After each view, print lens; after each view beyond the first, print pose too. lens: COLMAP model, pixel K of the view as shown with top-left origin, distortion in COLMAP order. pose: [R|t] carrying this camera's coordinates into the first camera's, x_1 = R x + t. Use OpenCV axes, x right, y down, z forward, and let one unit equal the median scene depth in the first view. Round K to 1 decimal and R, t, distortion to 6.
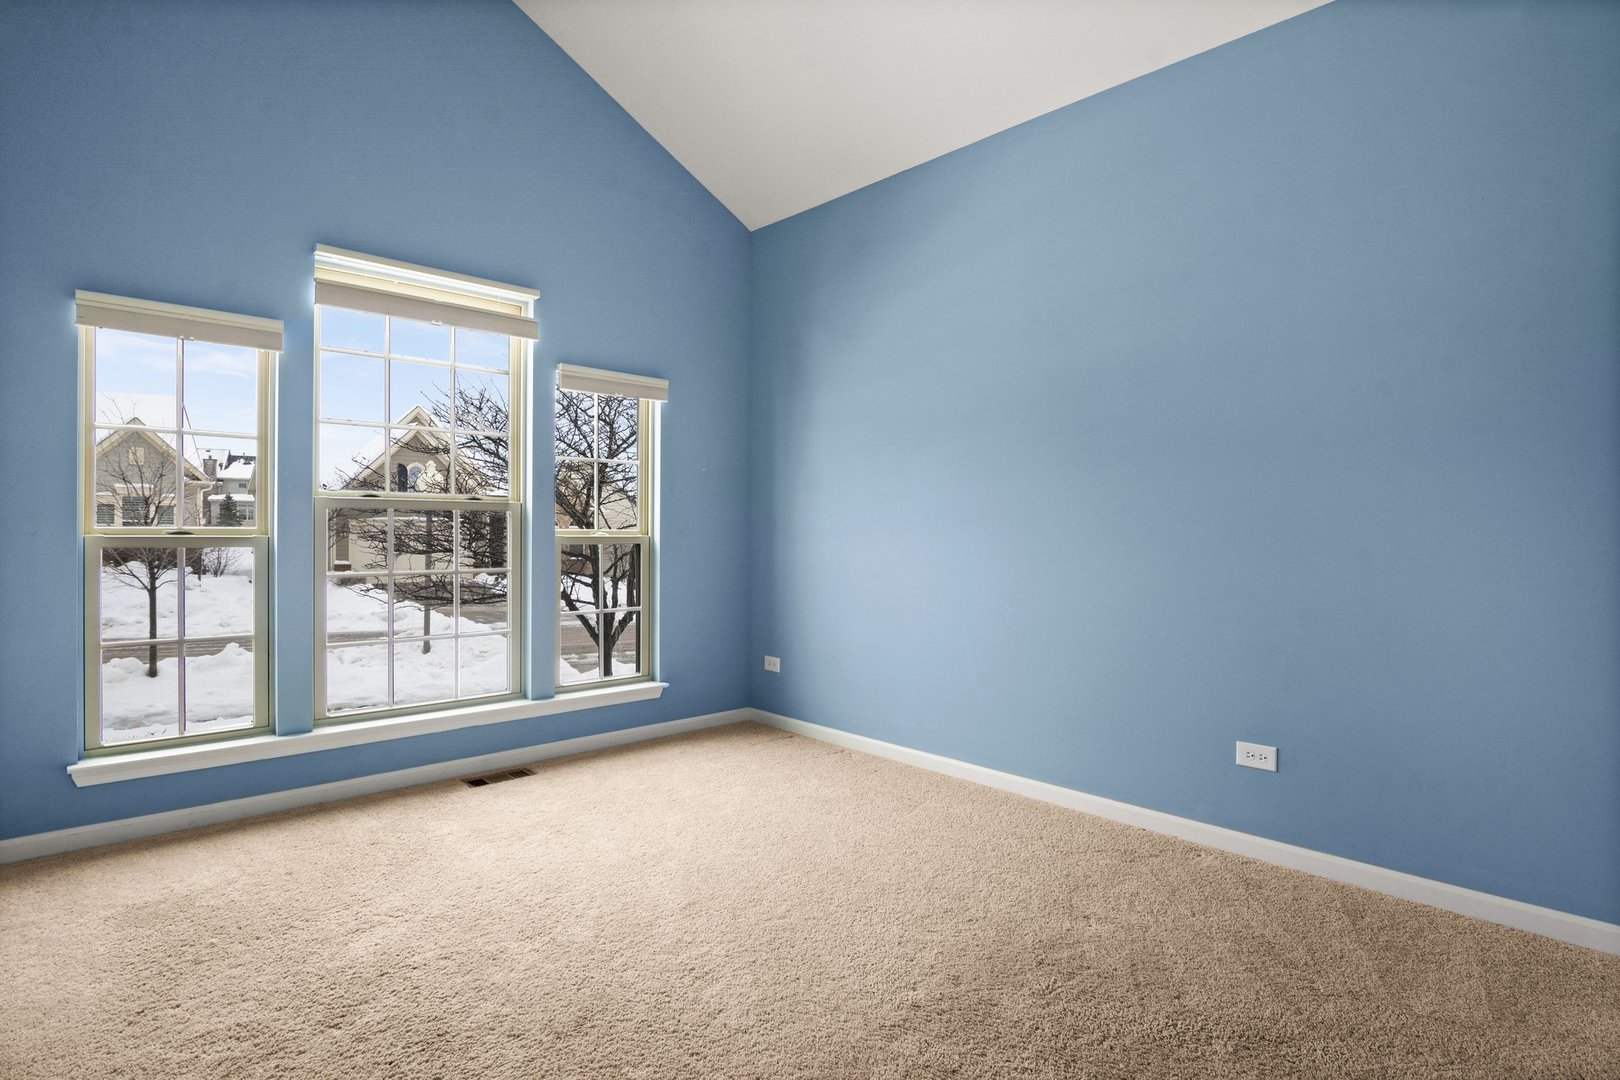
lens RADIAL K [[822.7, 0, 810.1], [0, 822.7, 538.0], [0, 0, 1]] dist [-0.020871, -0.000264]
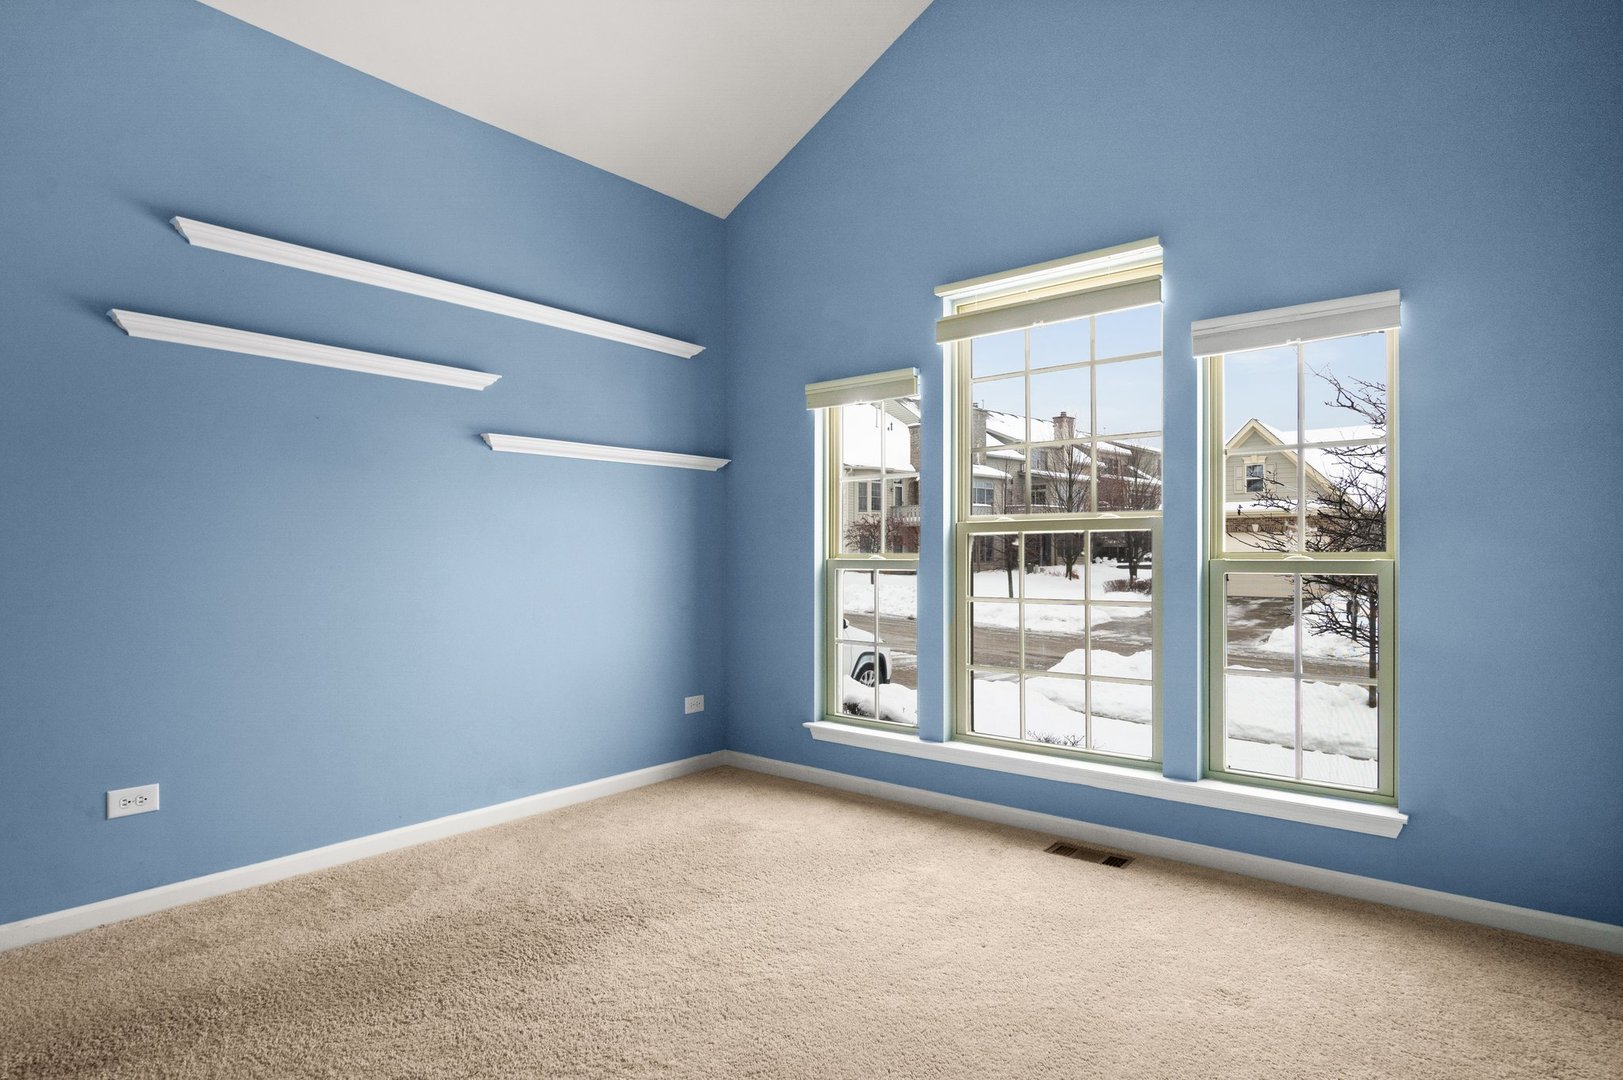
lens RADIAL K [[872.7, 0, 820.6], [0, 872.7, 550.5], [0, 0, 1]] dist [-0.016324, -0.000442]
pose [[0.126064, -0.011981, -0.991950, 0.486763], [-0.008971, 0.999872, -0.013216, 0.002995], [0.991982, 0.010565, 0.125941, 0.672436]]
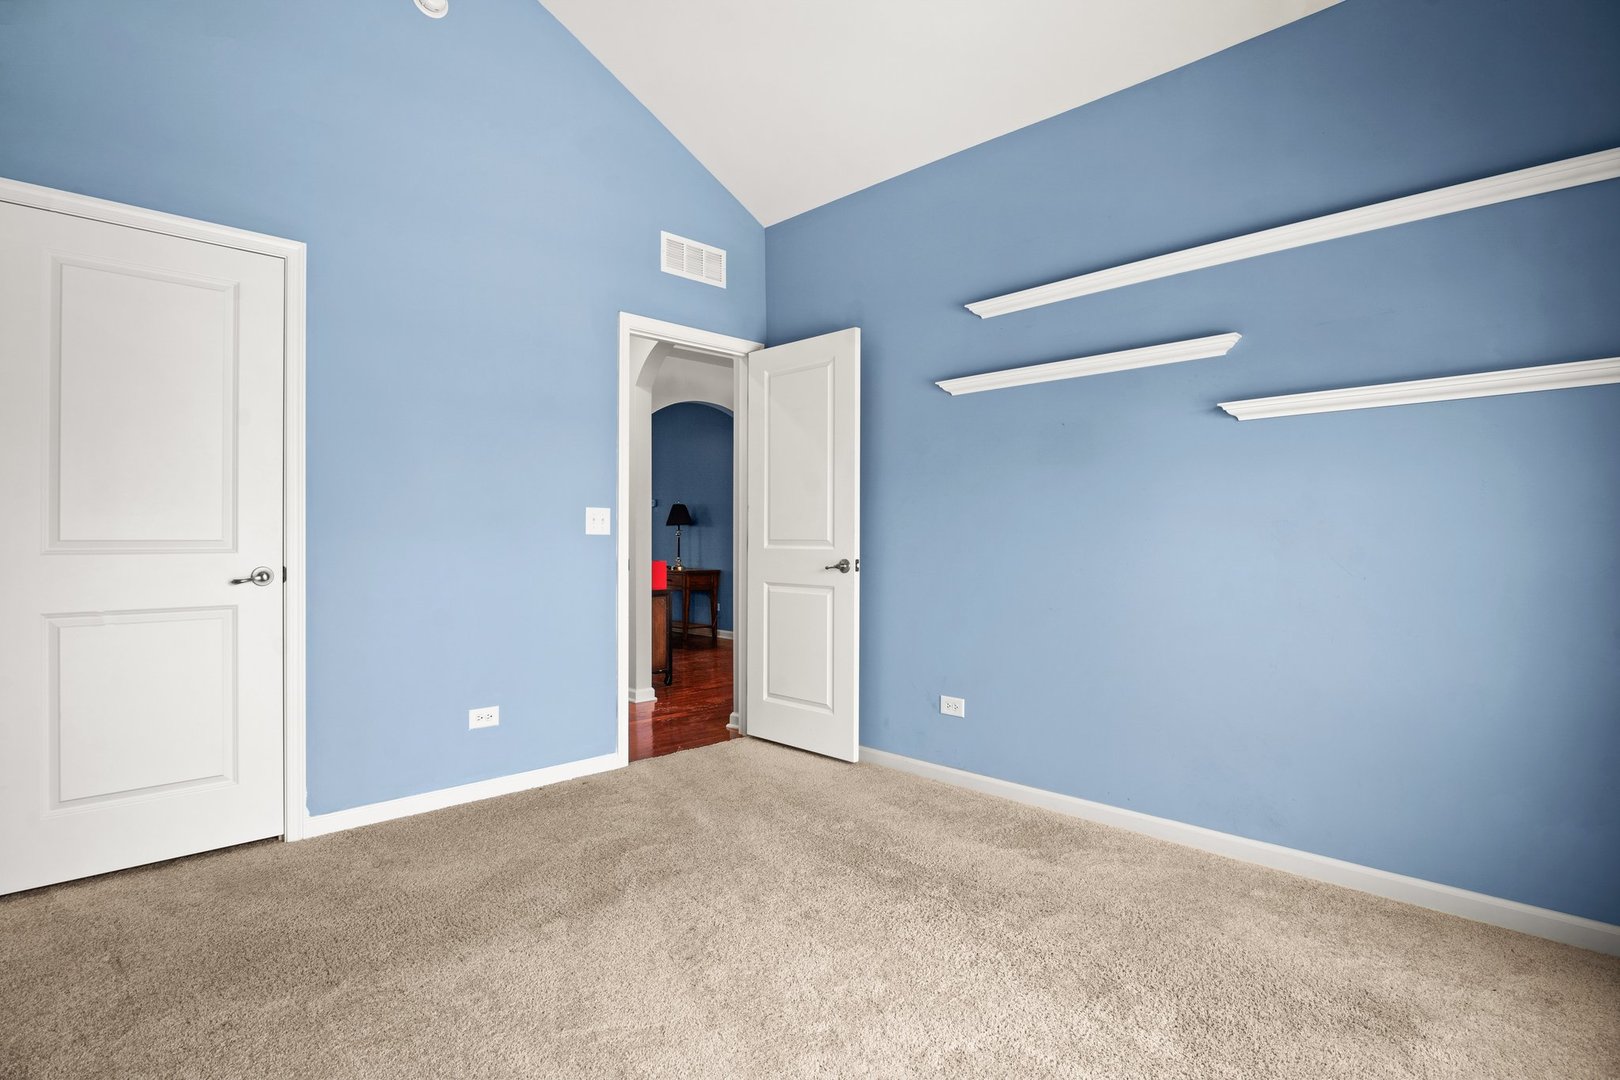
lens RADIAL K [[810.8, 0, 810.0], [0, 810.8, 540.0], [0, 0, 1]] dist [-0.002322, -0.000291]
pose [[-0.999887, -0.010363, -0.010906, -0.162240], [-0.010481, 0.999887, 0.010768, -0.010147], [0.010793, 0.010881, -0.999883, 1.249530]]
